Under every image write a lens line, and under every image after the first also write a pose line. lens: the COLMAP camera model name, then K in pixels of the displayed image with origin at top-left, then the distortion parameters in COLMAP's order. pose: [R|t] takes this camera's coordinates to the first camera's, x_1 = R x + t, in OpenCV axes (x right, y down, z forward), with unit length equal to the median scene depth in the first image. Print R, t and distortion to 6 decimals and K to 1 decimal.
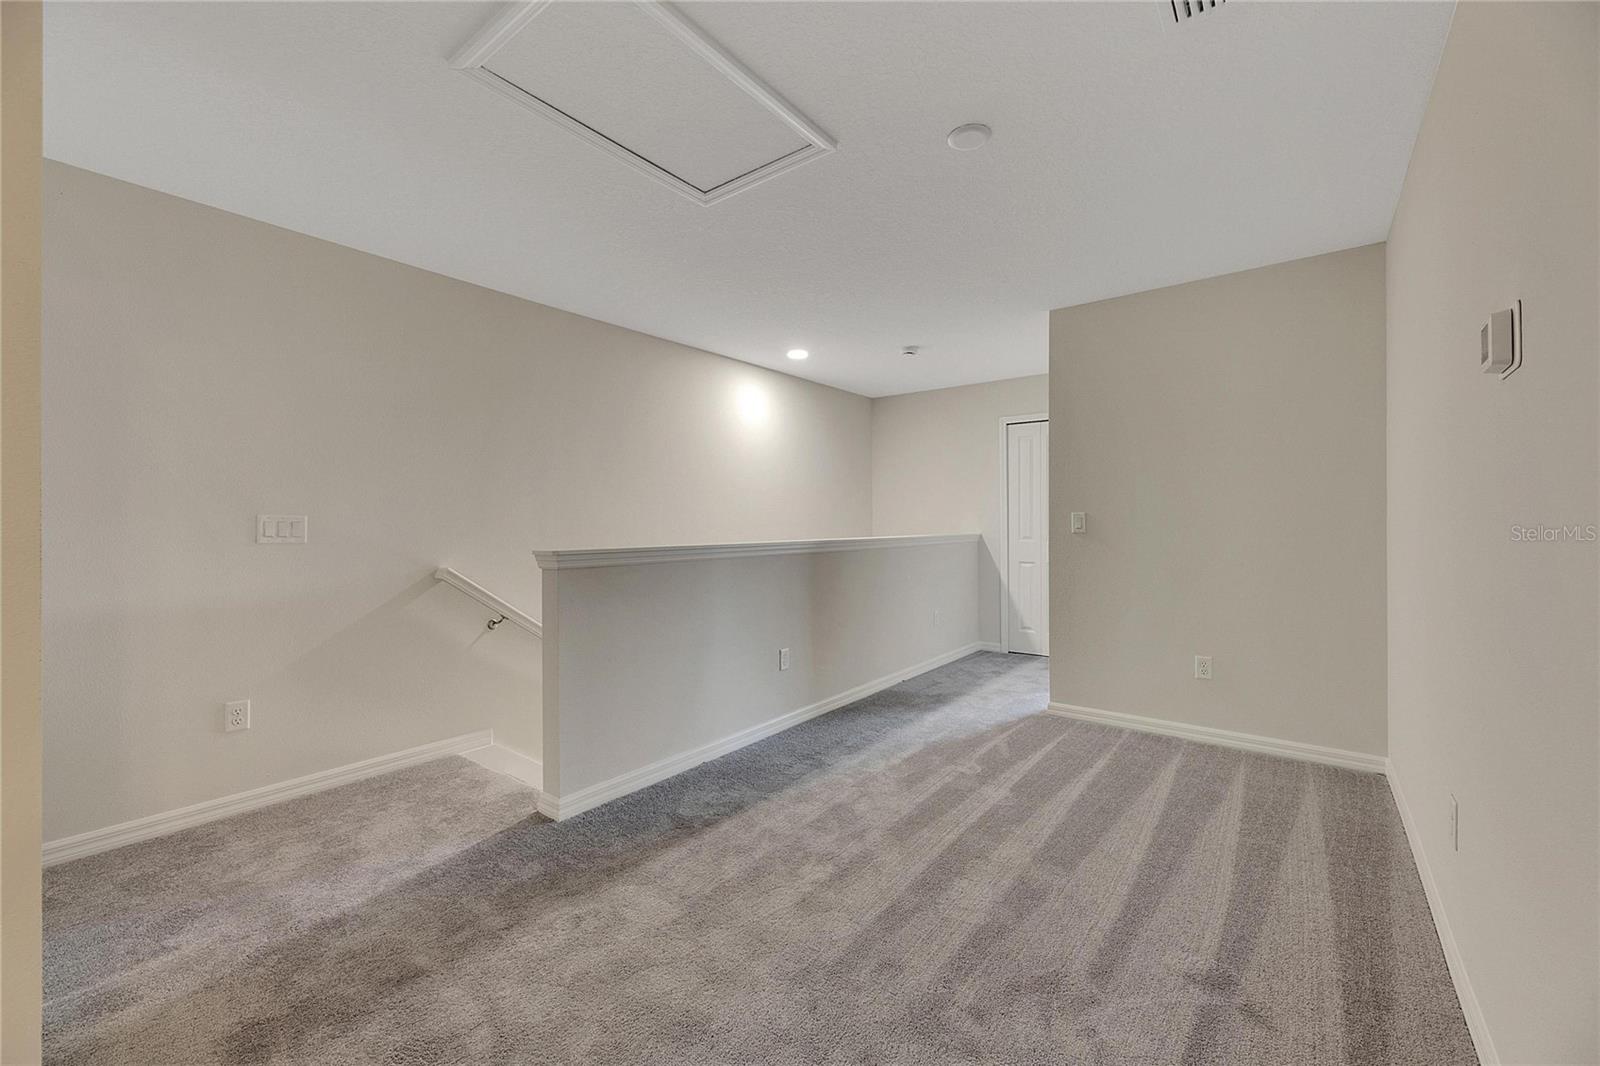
lens RADIAL K [[634.7, 0, 797.5], [0, 634.7, 543.3], [0, 0, 1]] dist [0.006755, -0.000011]
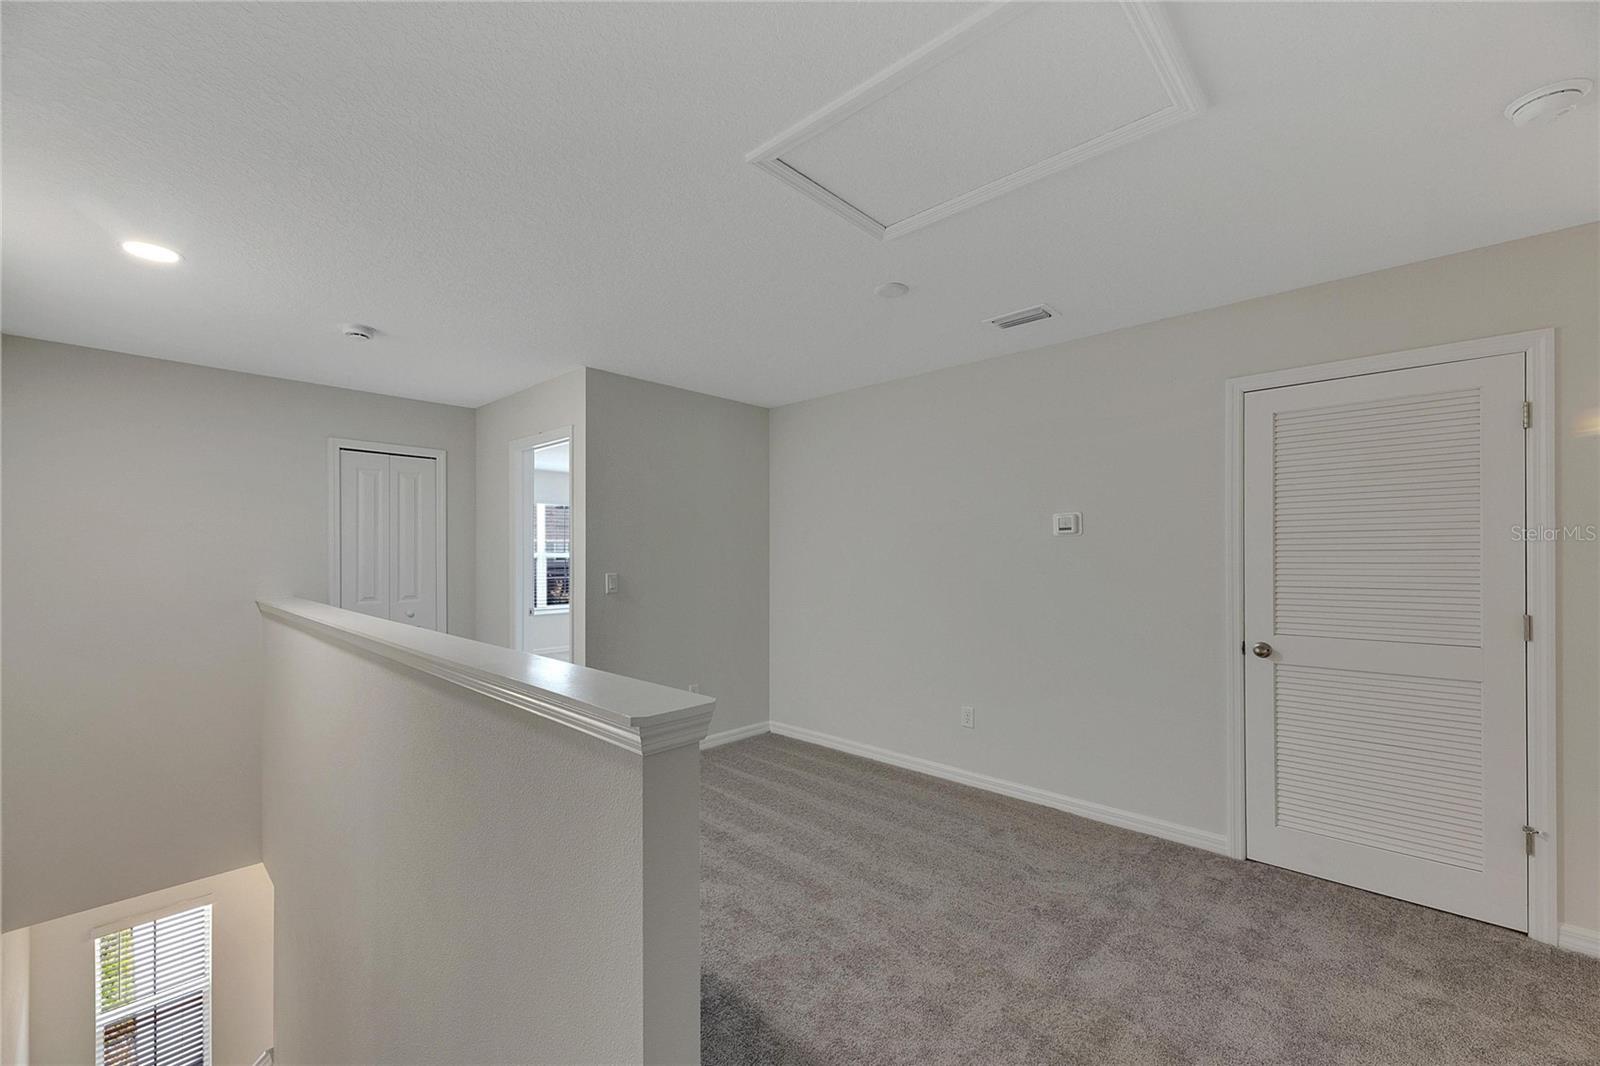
lens RADIAL K [[634.7, 0, 797.5], [0, 634.7, 543.3], [0, 0, 1]] dist [0.006755, -0.000011]
pose [[0.085111, 0.021940, 0.996130, -0.812595], [0.017700, 0.999566, -0.023528, -0.096784], [-0.996214, 0.019634, 0.084686, 0.849714]]
